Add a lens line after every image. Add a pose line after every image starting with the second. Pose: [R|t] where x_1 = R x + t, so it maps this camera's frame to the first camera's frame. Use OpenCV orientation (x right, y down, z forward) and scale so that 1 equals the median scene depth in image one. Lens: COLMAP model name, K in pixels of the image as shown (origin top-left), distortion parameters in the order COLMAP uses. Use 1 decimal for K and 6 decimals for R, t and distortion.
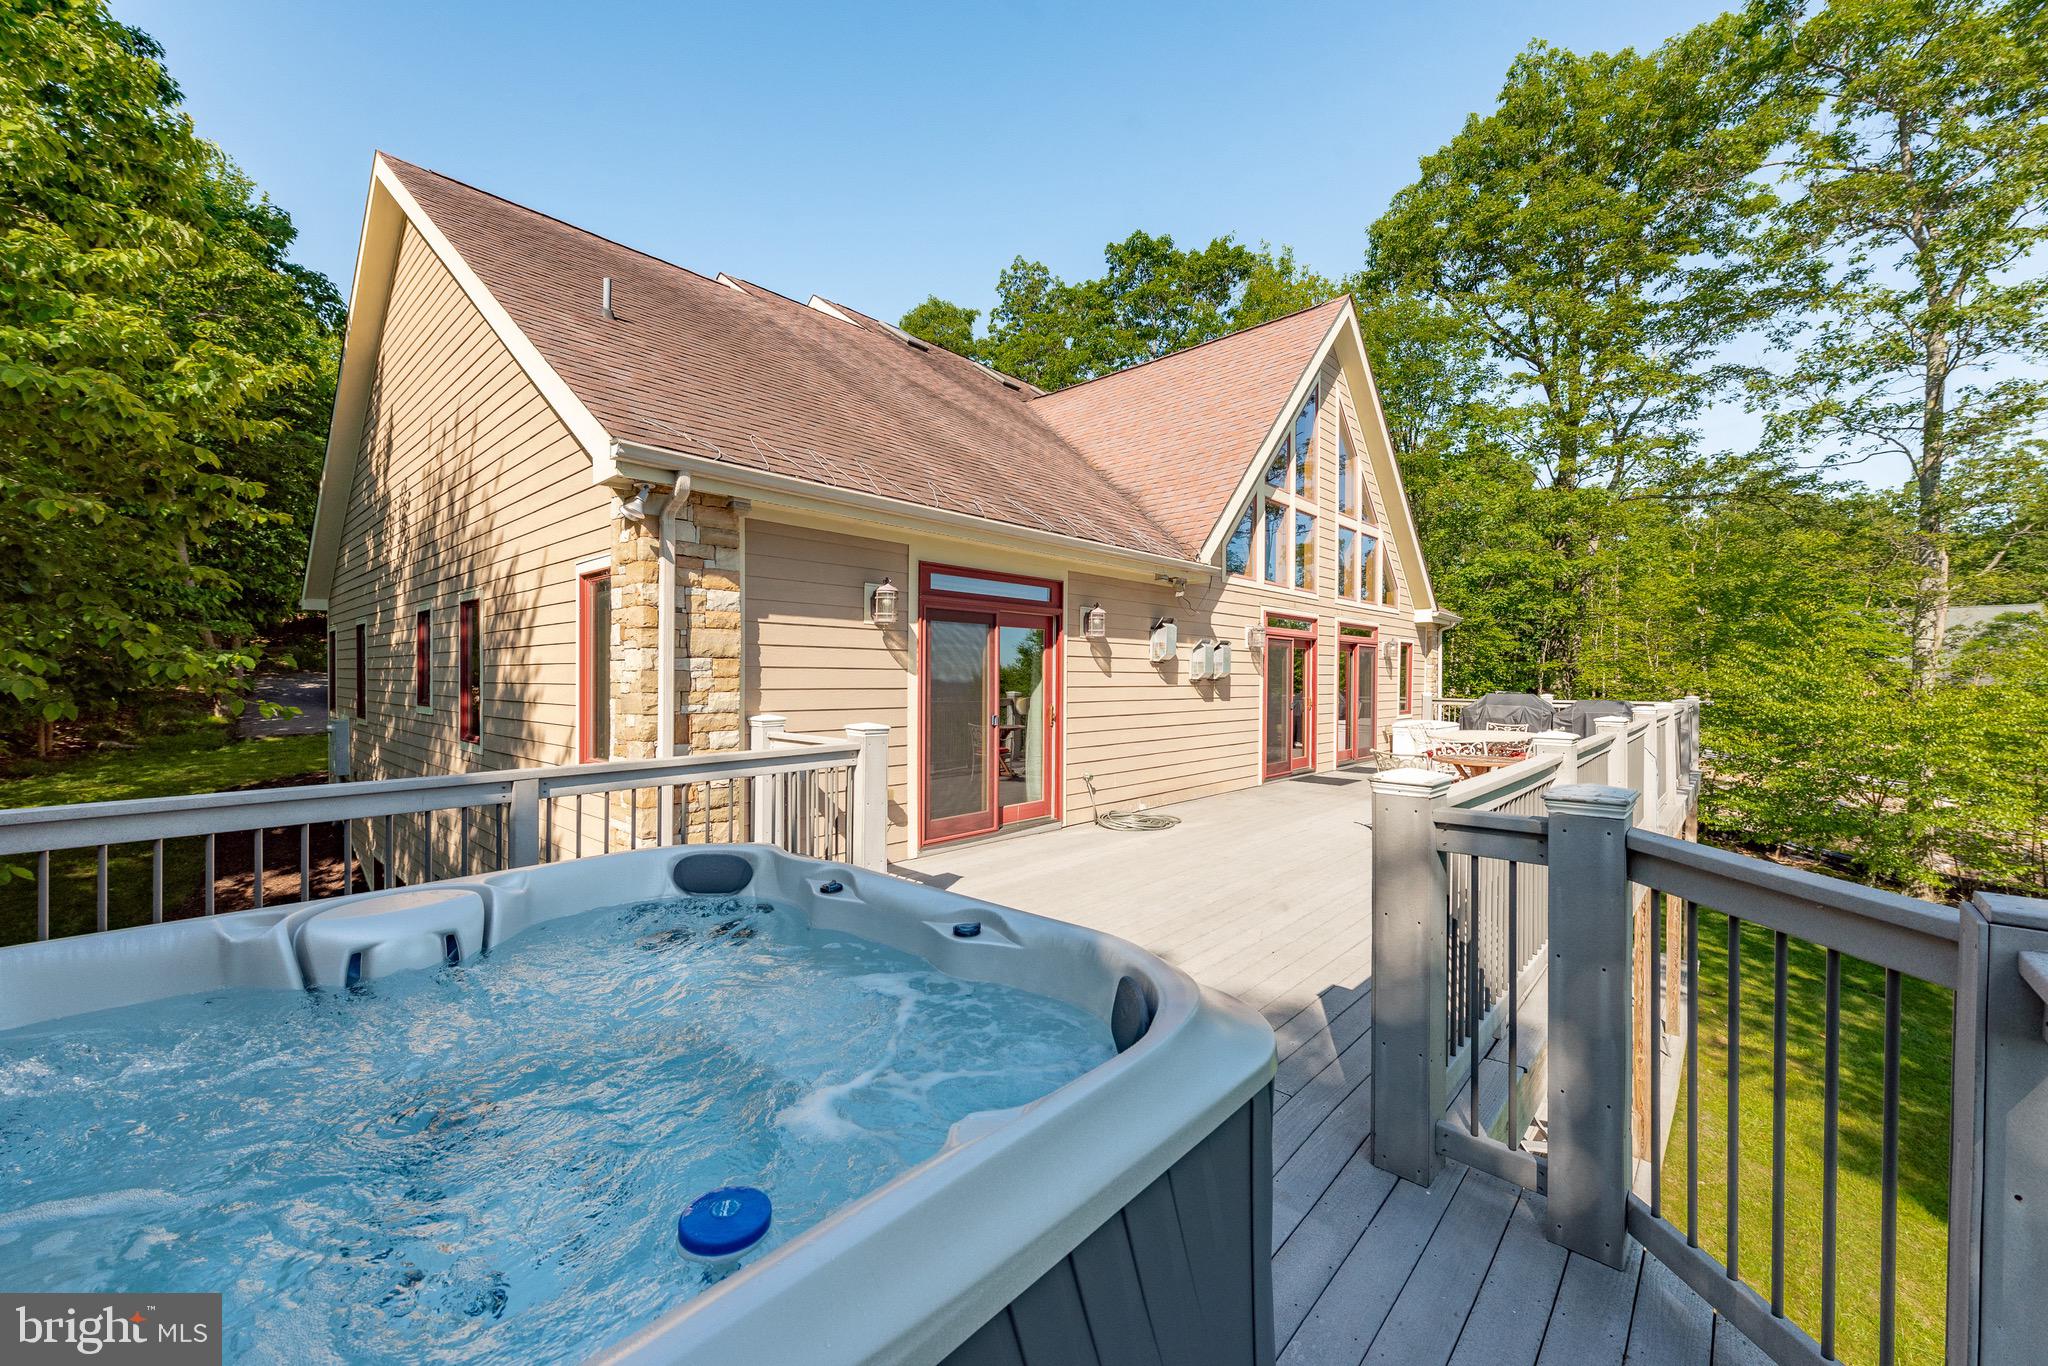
lens RADIAL K [[801.1, 0, 1024.0], [0, 801.1, 683.0], [0, 0, 1]] dist [-0.000088, 0.000004]
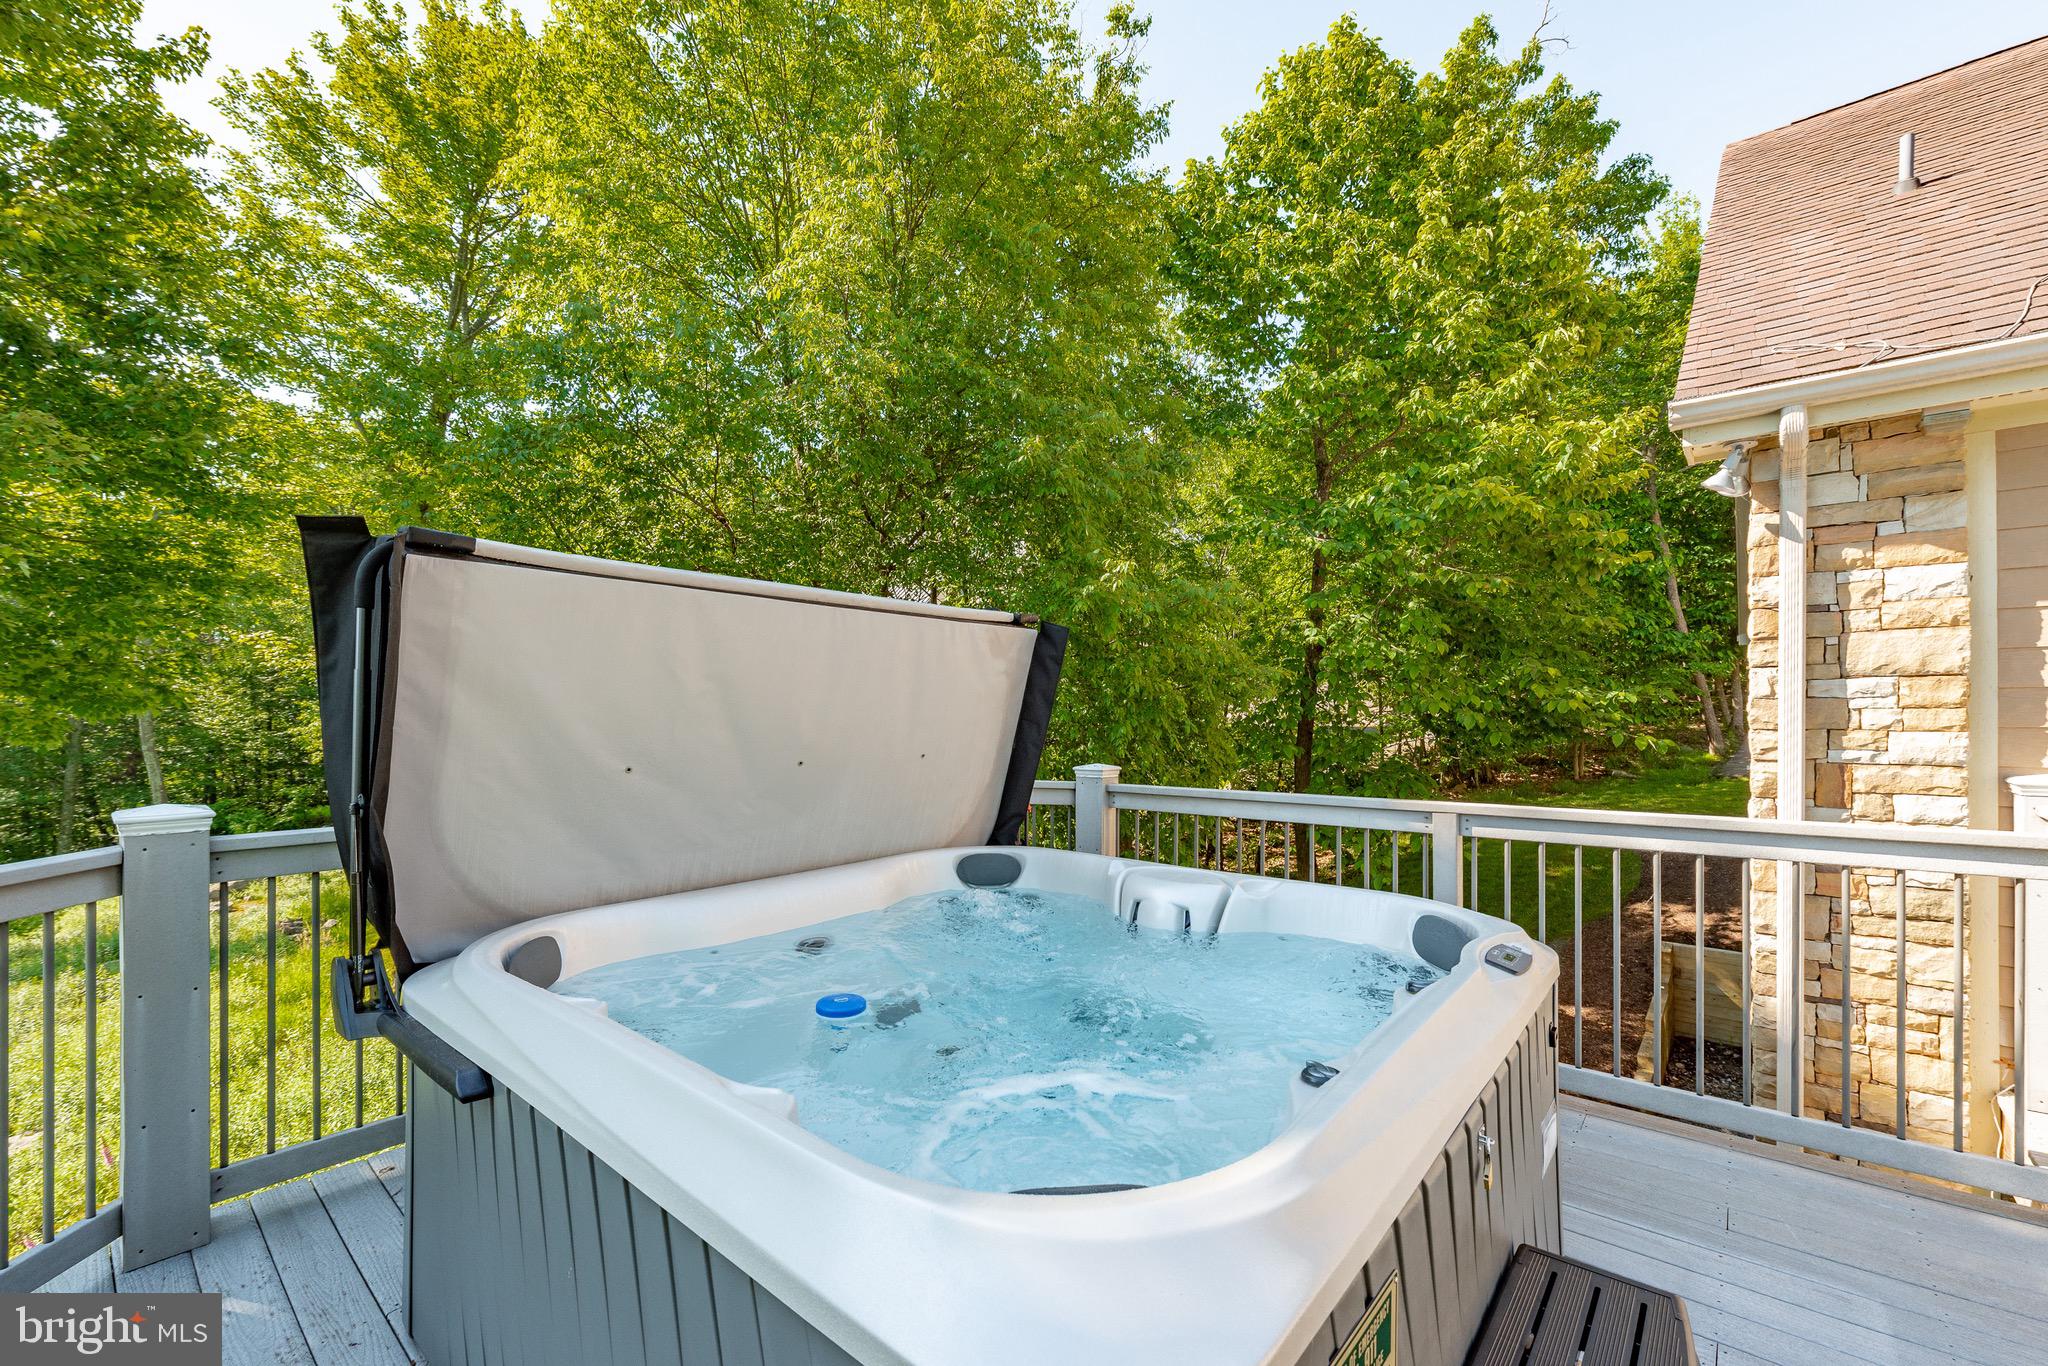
lens RADIAL K [[844.0, 0, 1019.6], [0, 844.0, 712.4], [0, 0, 1]] dist [-0.001476, -0.000323]
pose [[0.027965, -0.005901, -0.999591, 0.253058], [-0.007710, 0.999952, -0.006119, 0.006084], [0.999579, 0.007878, 0.027918, 0.299936]]
